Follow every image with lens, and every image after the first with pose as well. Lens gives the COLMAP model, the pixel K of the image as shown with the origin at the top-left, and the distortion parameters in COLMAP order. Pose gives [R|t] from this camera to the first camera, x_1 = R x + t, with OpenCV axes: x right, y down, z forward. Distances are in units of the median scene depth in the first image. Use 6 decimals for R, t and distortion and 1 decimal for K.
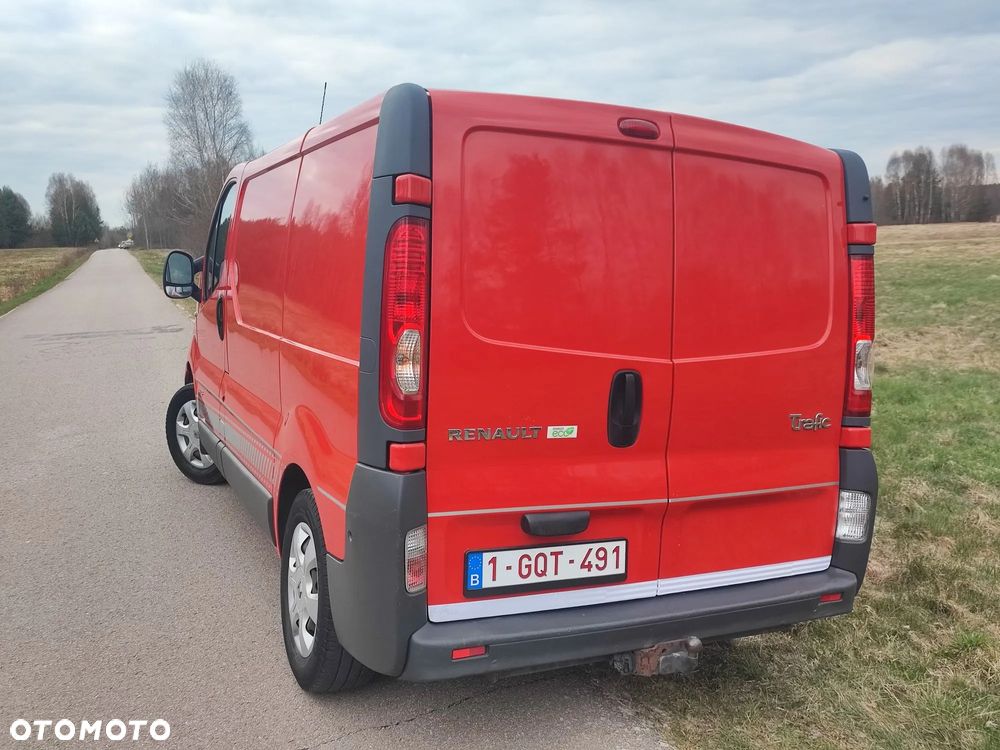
lens RADIAL K [[880.4, 0, 503.9], [0, 880.4, 371.8], [0, 0, 1]] dist [0.048926, -0.039918]
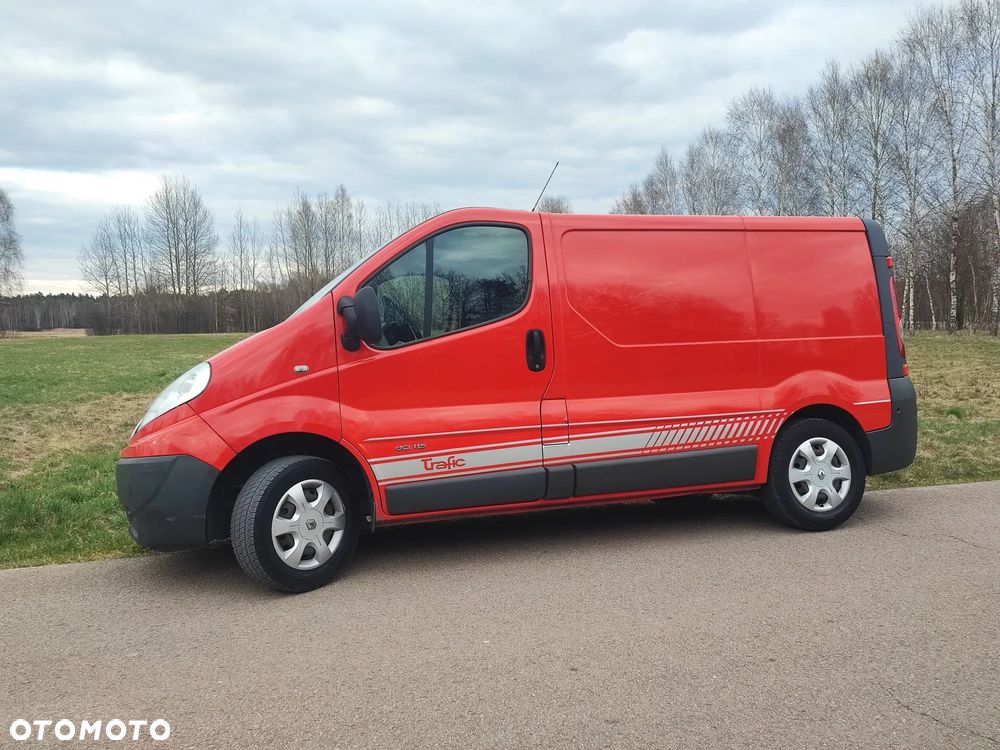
lens RADIAL K [[880.4, 0, 506.4], [0, 880.4, 368.7], [0, 0, 1]] dist [0.048926, -0.039918]
pose [[0.130878, -0.017371, 0.991246, -2.389497], [0.163737, 0.986494, -0.004331, -0.070096], [-0.977784, 0.162871, 0.131954, 1.553729]]
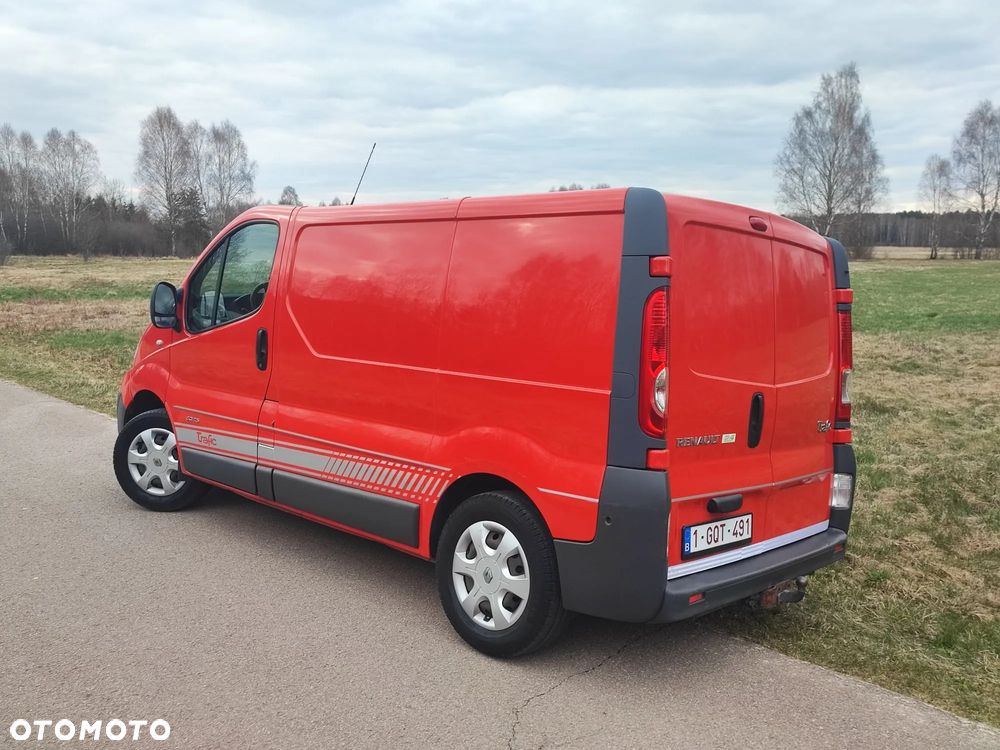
lens RADIAL K [[880.4, 0, 504.5], [0, 880.4, 374.3], [0, 0, 1]] dist [0.048926, -0.039918]
pose [[0.934034, -0.010703, 0.357023, -0.740274], [0.016793, 0.999761, -0.013962, -0.018980], [-0.356788, 0.019036, 0.933991, -0.182938]]
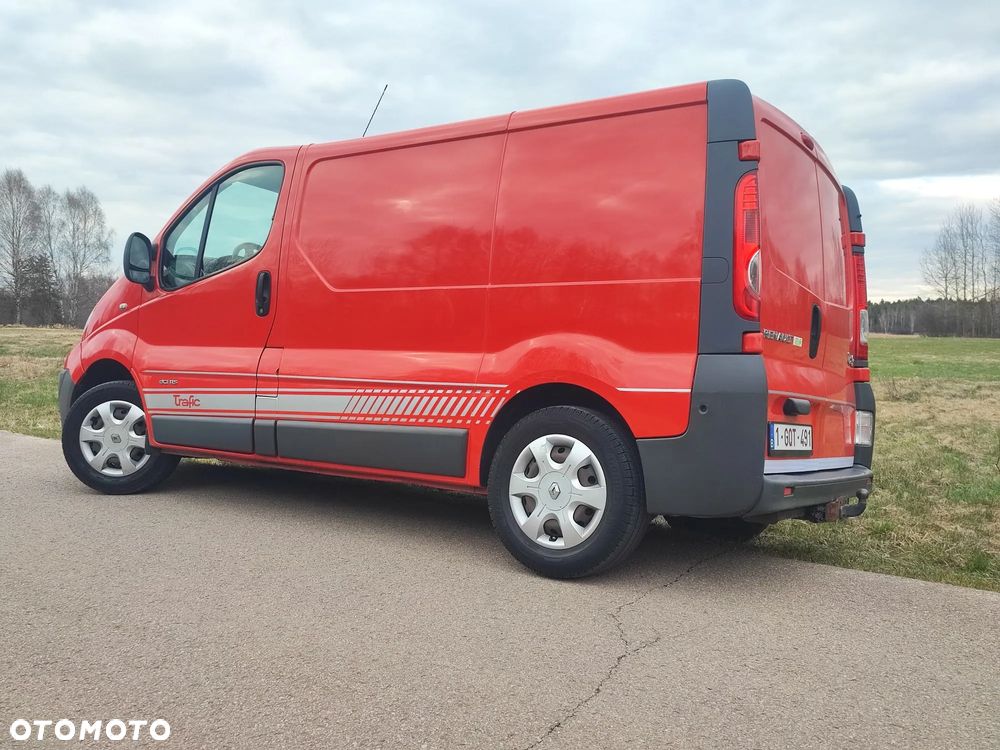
lens RADIAL K [[880.4, 0, 505.8], [0, 880.4, 371.5], [0, 0, 1]] dist [0.048926, -0.039918]
pose [[0.868702, 0.025227, 0.494692, -0.991118], [0.030039, 0.994181, -0.103448, 0.237864], [-0.494423, 0.104725, 0.862890, 0.020923]]
